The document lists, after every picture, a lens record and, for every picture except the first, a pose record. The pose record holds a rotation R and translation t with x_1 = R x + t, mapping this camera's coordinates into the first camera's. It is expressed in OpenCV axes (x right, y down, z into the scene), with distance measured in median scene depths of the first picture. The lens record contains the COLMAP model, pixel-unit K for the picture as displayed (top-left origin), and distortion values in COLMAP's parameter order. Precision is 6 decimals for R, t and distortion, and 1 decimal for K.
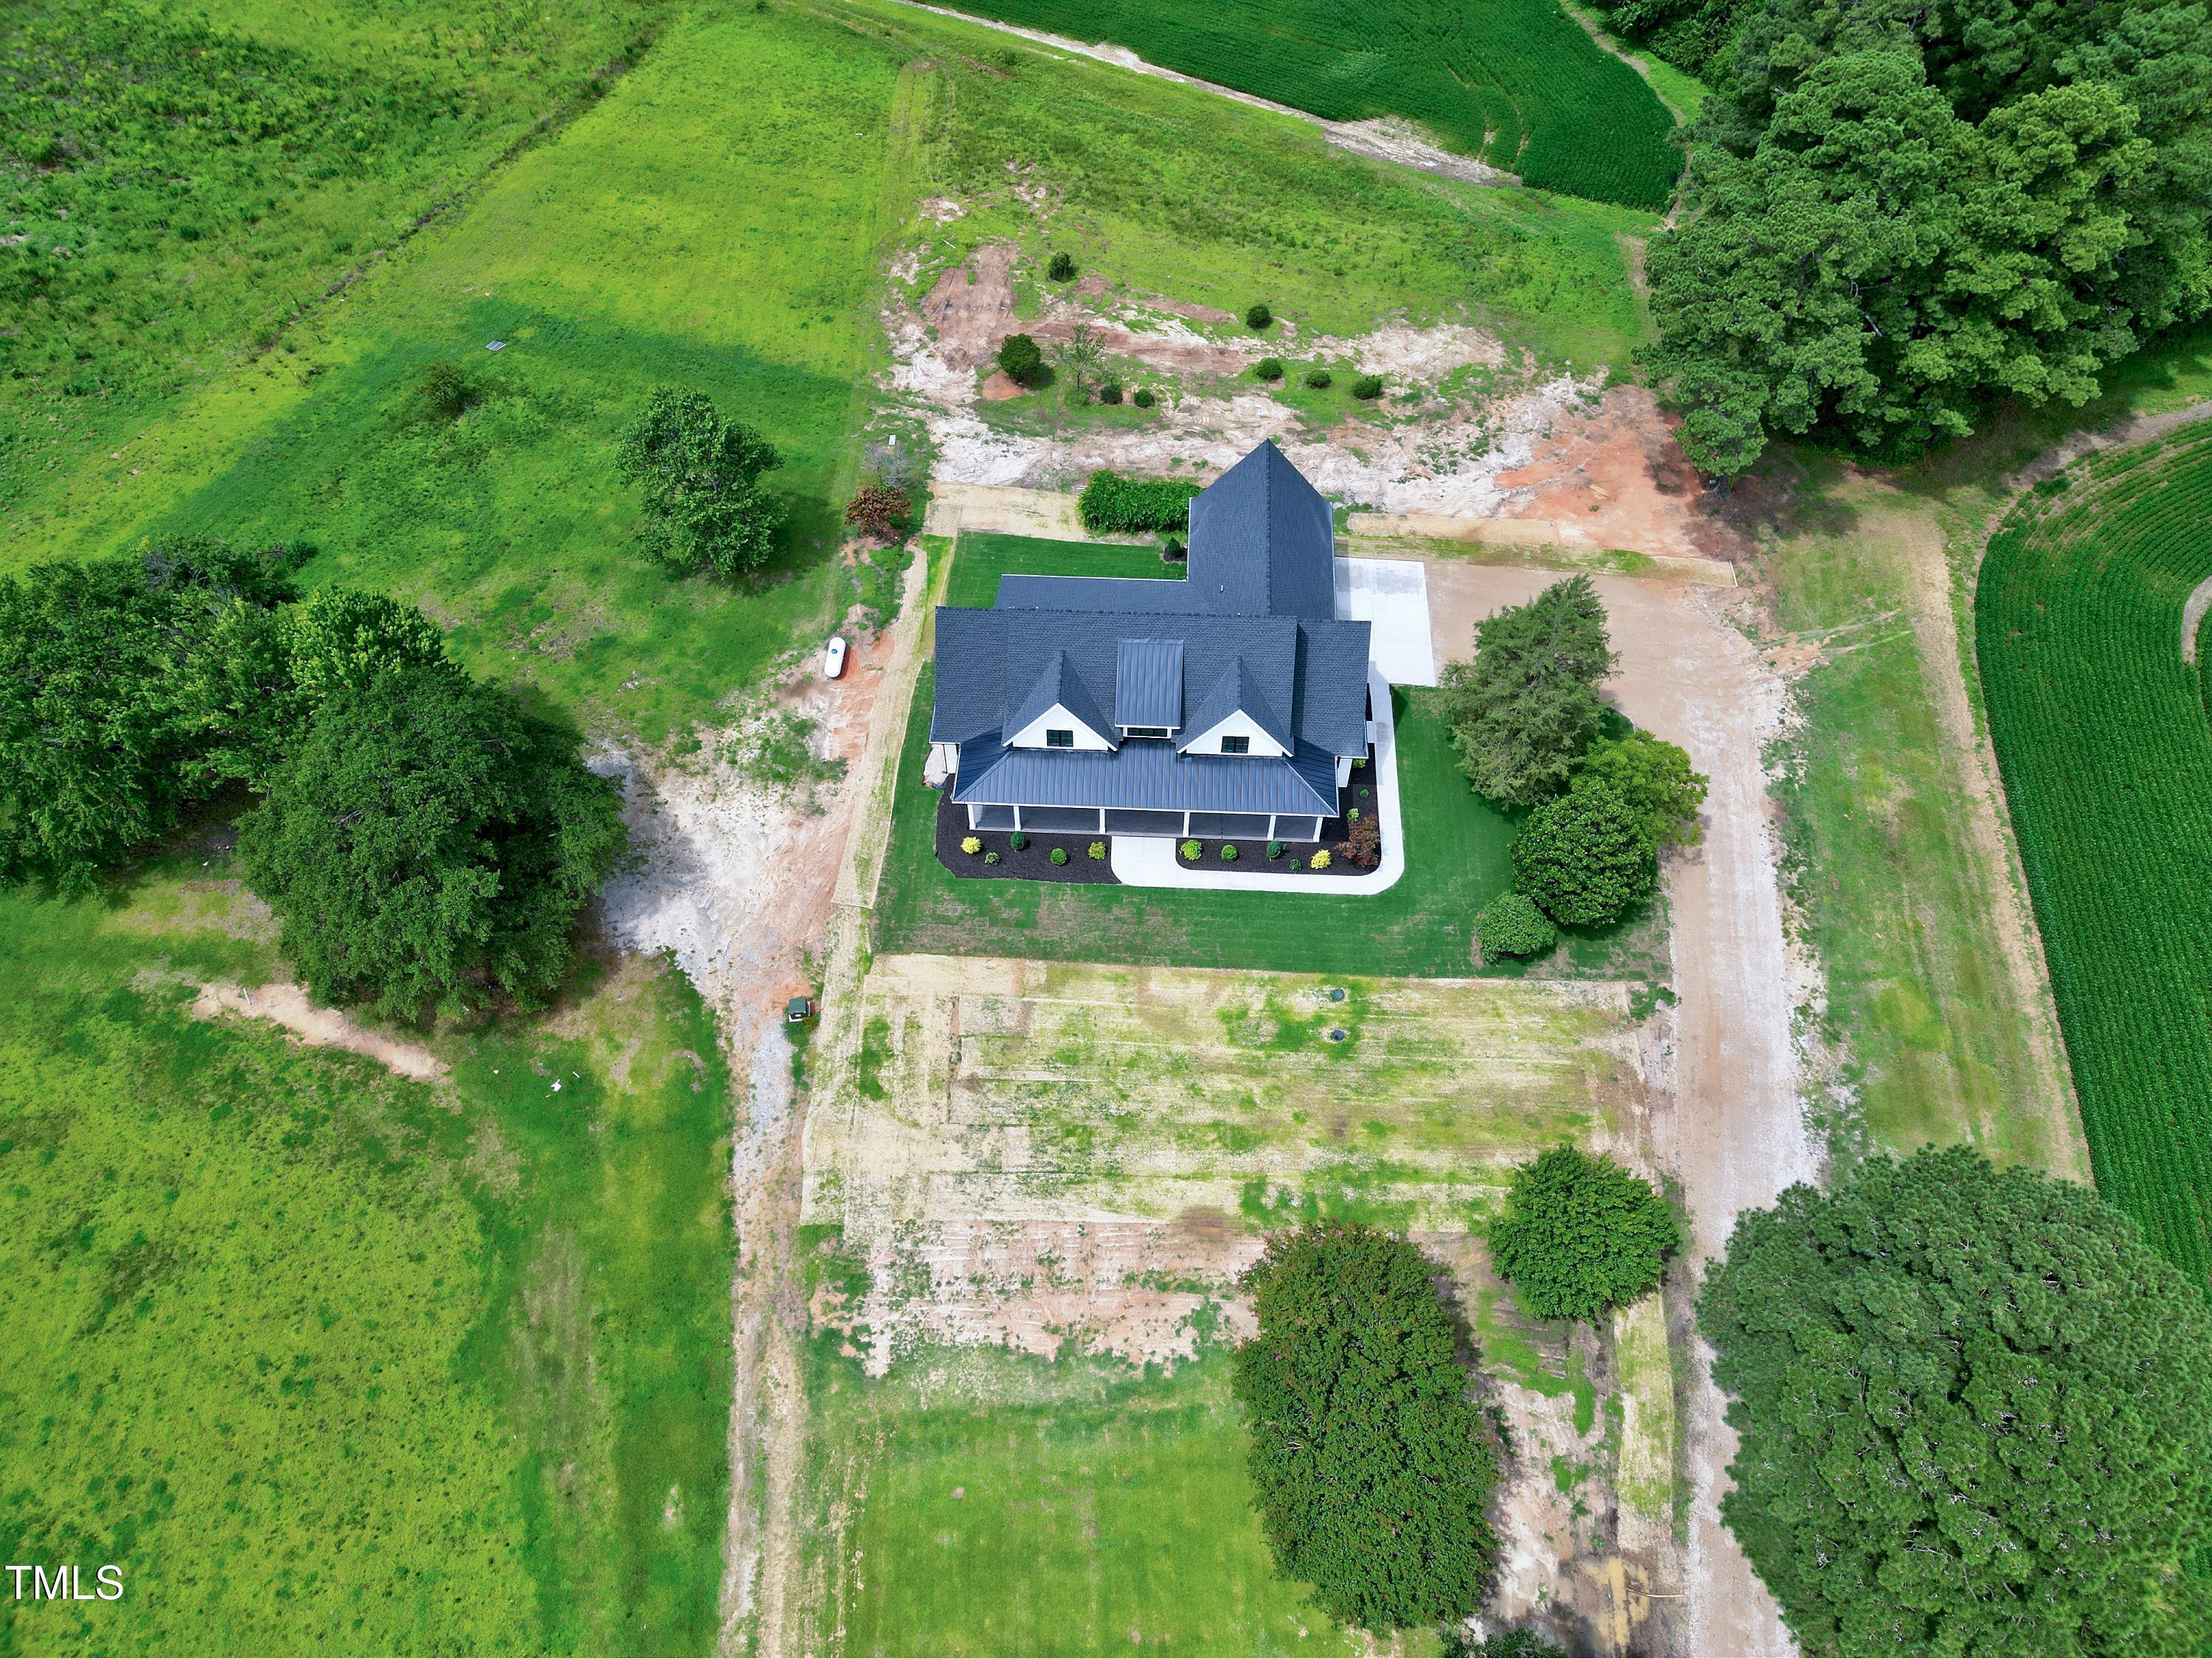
lens RADIAL K [[1526.9, 0, 1105.9], [0, 1526.9, 837.7], [0, 0, 1]] dist [0.154904, -0.368214]
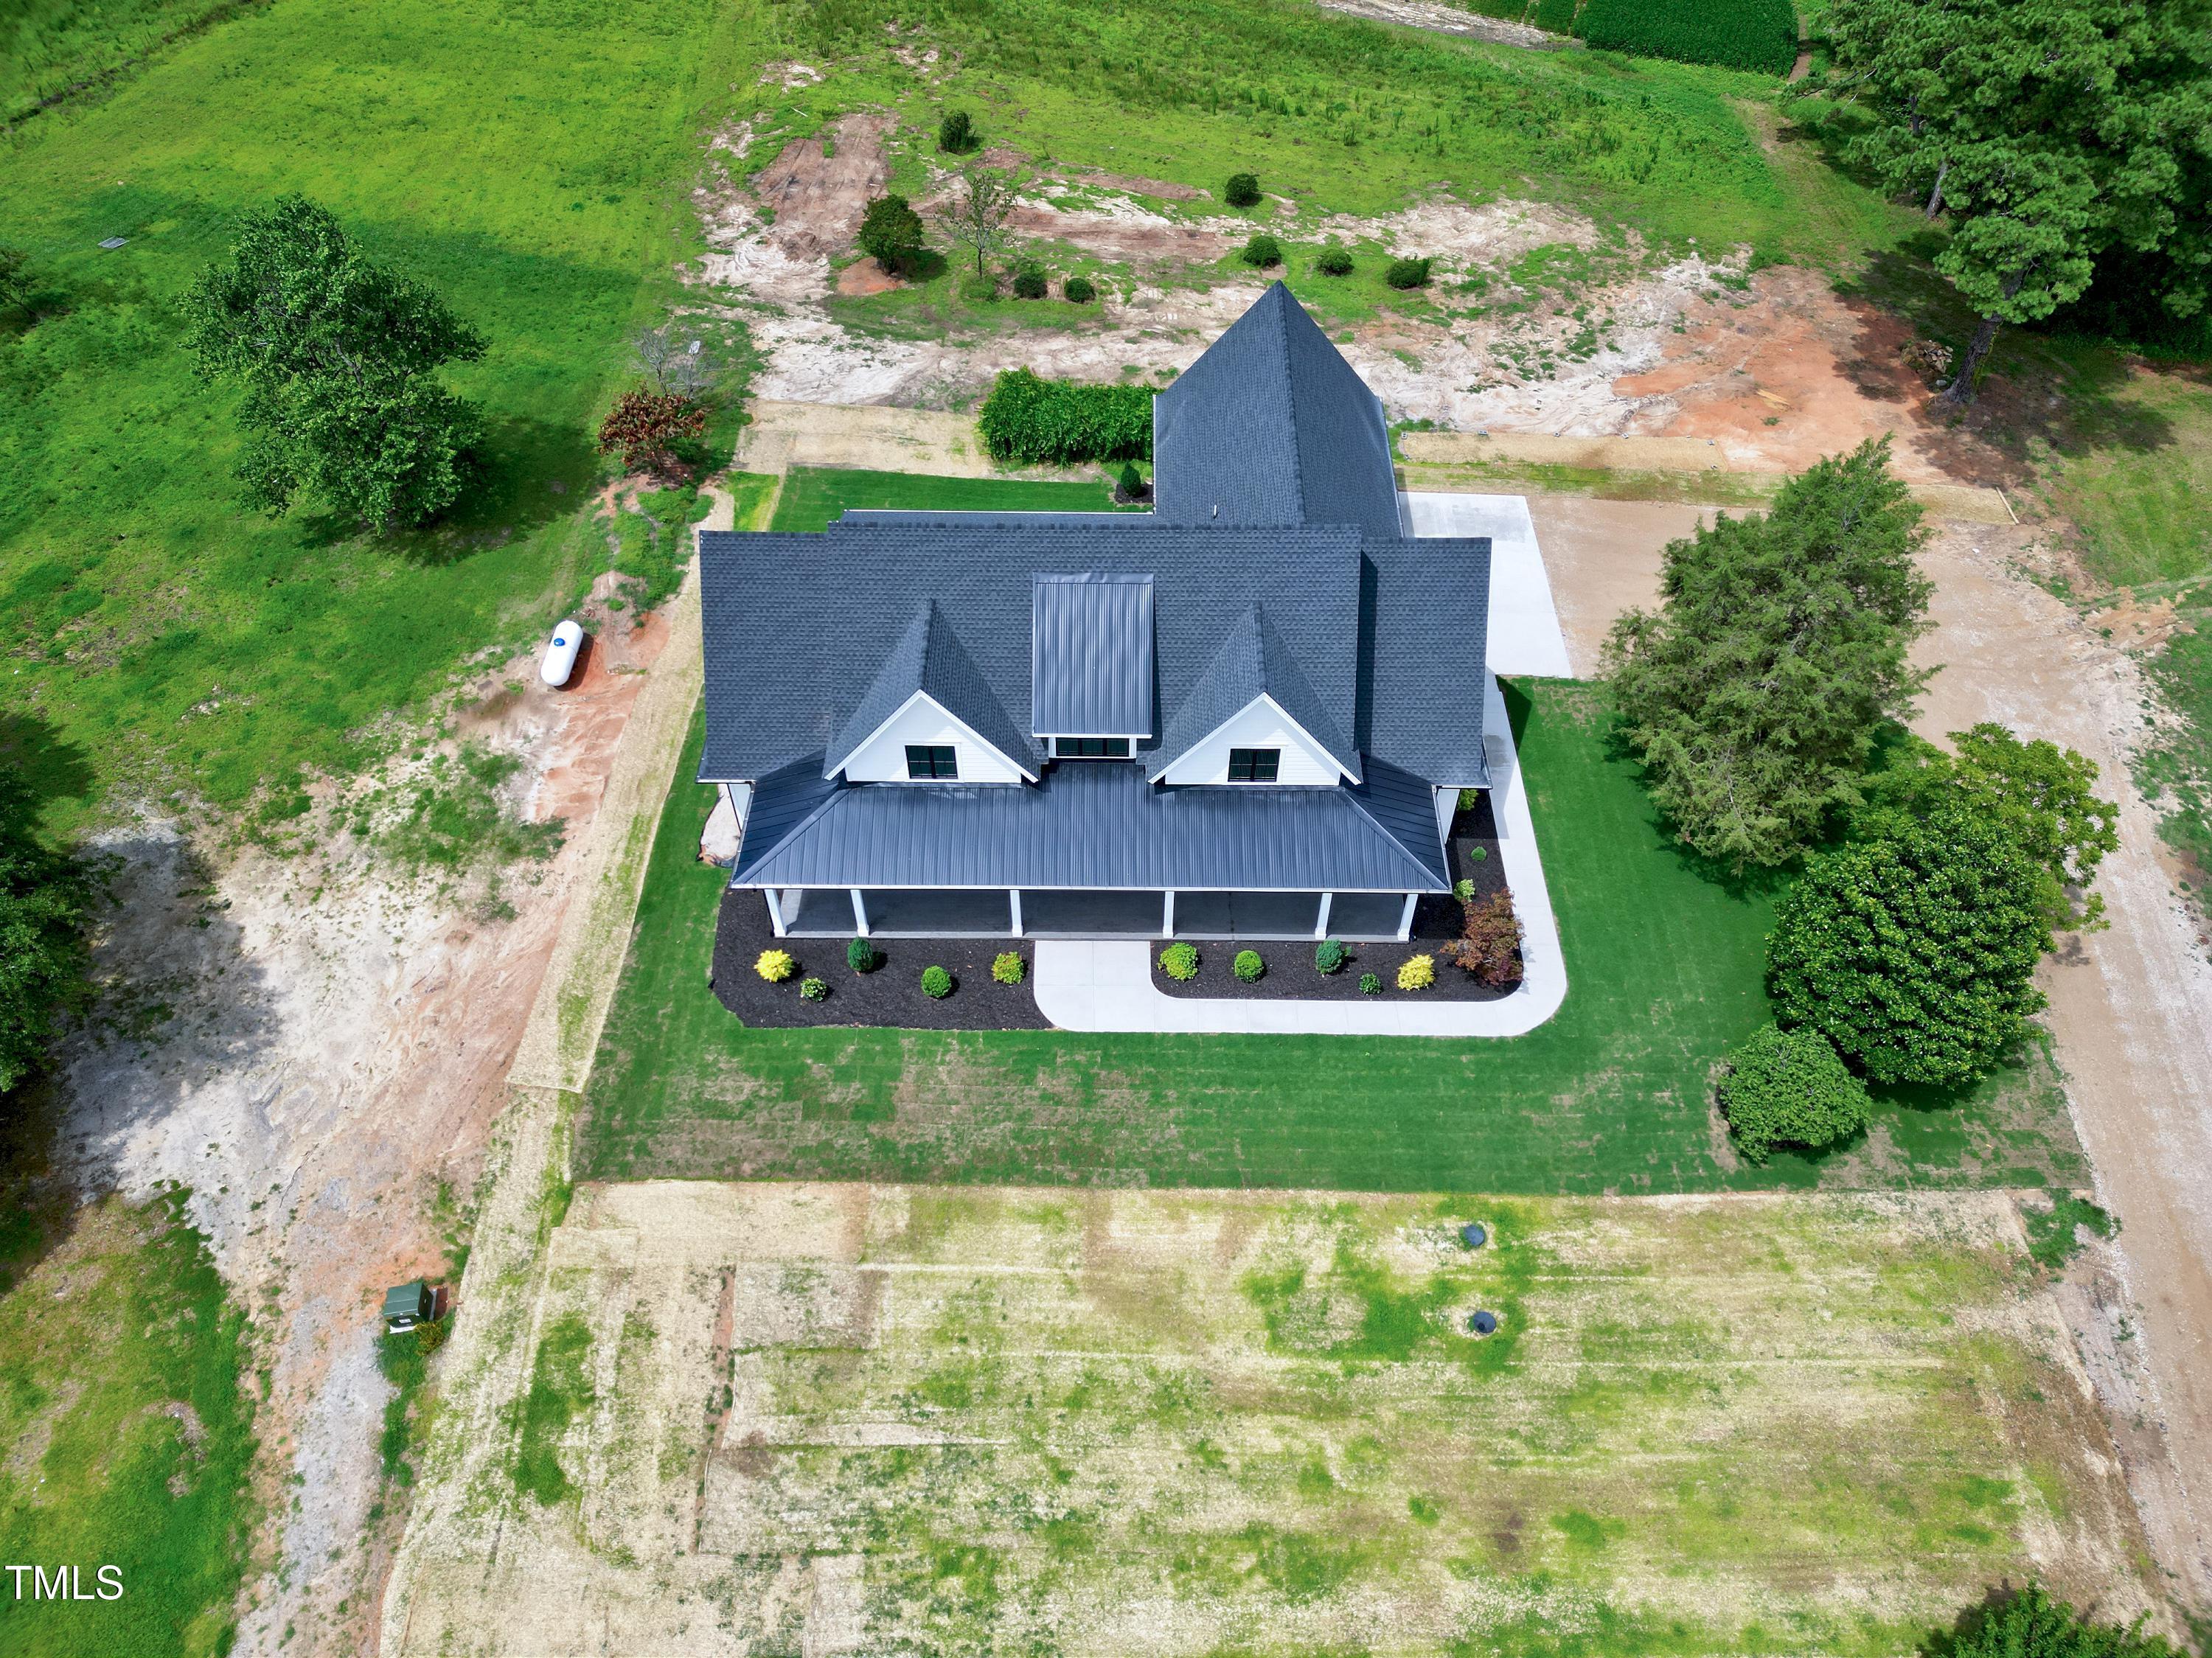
lens RADIAL K [[1542.7, 0, 1105.9], [0, 1542.7, 831.1], [0, 0, 1]] dist [0.063630, -0.055263]
pose [[0.999334, -0.027445, 0.024050, 0.017188], [0.029248, 0.996513, -0.078145, 0.003486], [-0.021821, 0.078797, 0.996652, 0.434215]]
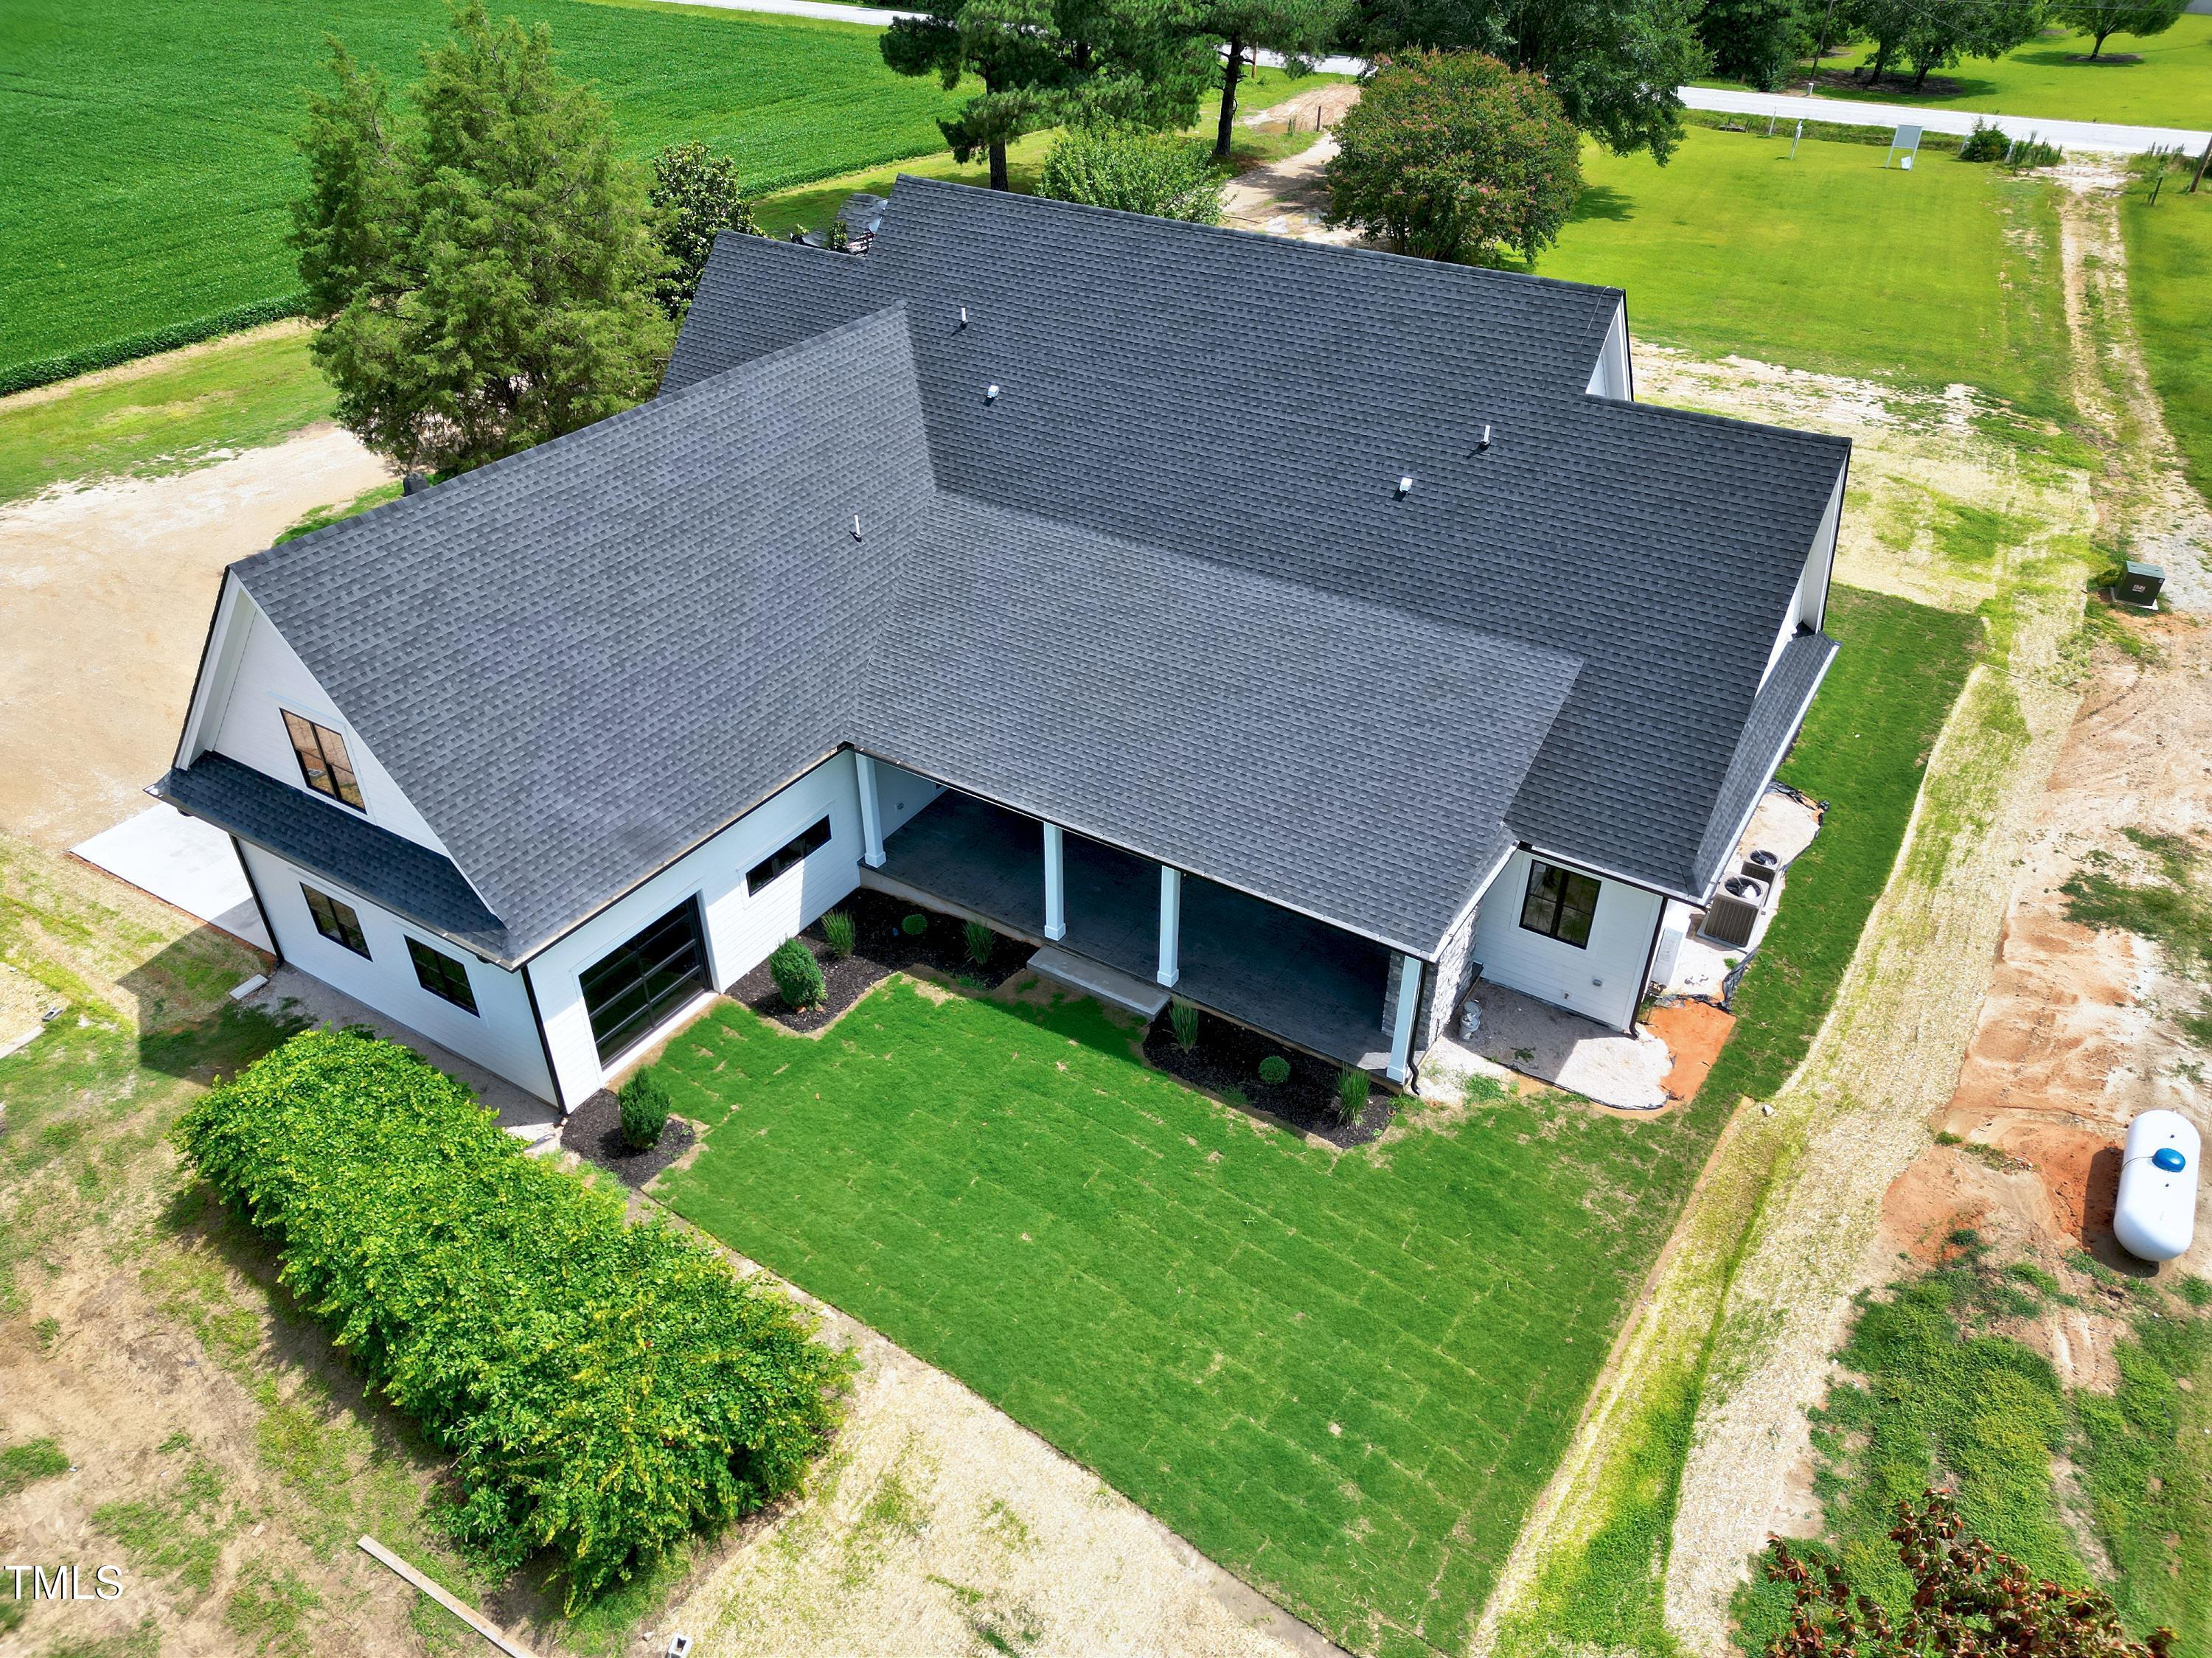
lens RADIAL K [[1545.6, 0, 1105.9], [0, 1545.6, 837.1], [0, 0, 1]] dist [0.050335, -0.040259]
pose [[-0.870585, -0.286891, 0.399718, -0.122411], [0.395749, 0.074400, 0.915340, -0.445438], [-0.292342, 0.955070, 0.048765, 1.052928]]
